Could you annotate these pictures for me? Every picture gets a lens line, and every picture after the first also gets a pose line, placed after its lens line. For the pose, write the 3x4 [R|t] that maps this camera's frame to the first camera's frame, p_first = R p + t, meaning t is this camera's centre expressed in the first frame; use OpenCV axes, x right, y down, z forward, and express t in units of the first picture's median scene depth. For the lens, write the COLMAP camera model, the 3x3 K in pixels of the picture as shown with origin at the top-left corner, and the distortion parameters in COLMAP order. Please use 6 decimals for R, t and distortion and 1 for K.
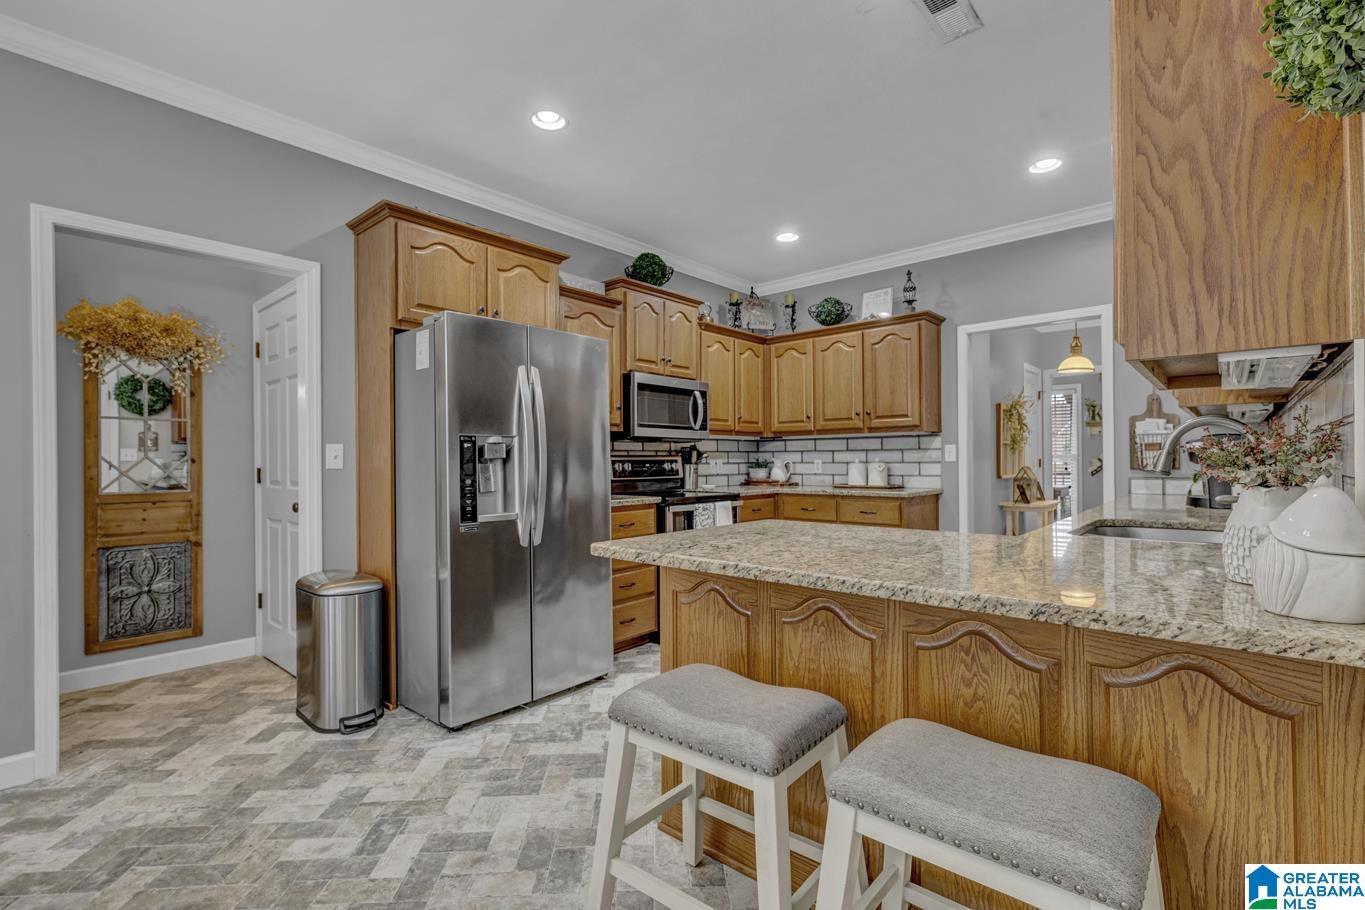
lens RADIAL K [[620.6, 0, 681.6], [0, 620.6, 458.7], [0, 0, 1]] dist [0.004431, 0.000237]
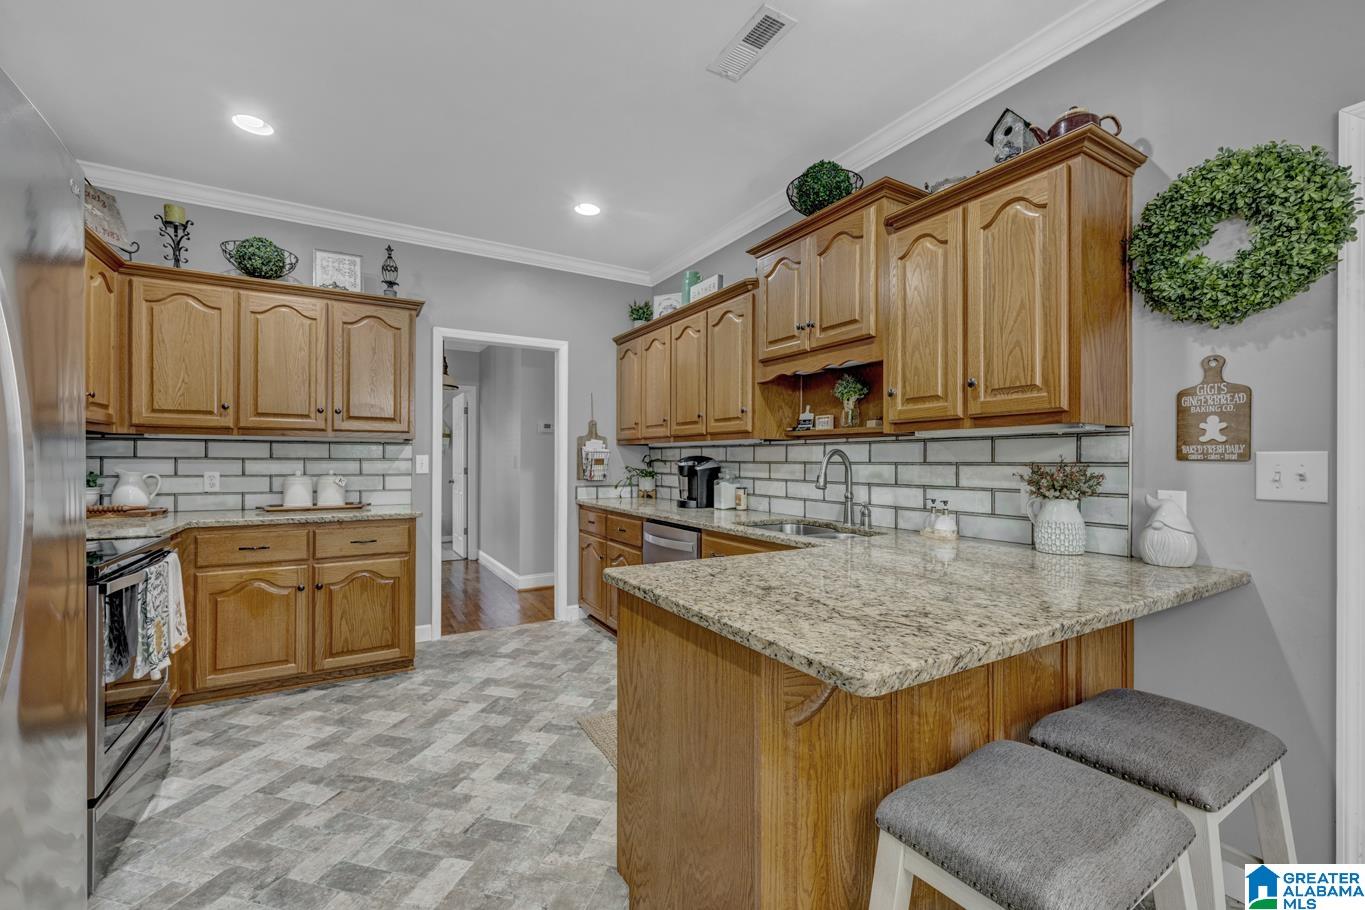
lens RADIAL K [[559.0, 0, 681.9], [0, 559.0, 450.6], [0, 0, 1]] dist [-0.002309, -0.000261]
pose [[0.299621, 0.034960, 0.953418, -0.215431], [-0.002724, 0.999356, -0.035788, -0.000993], [-0.954054, 0.008126, 0.299523, 0.381310]]
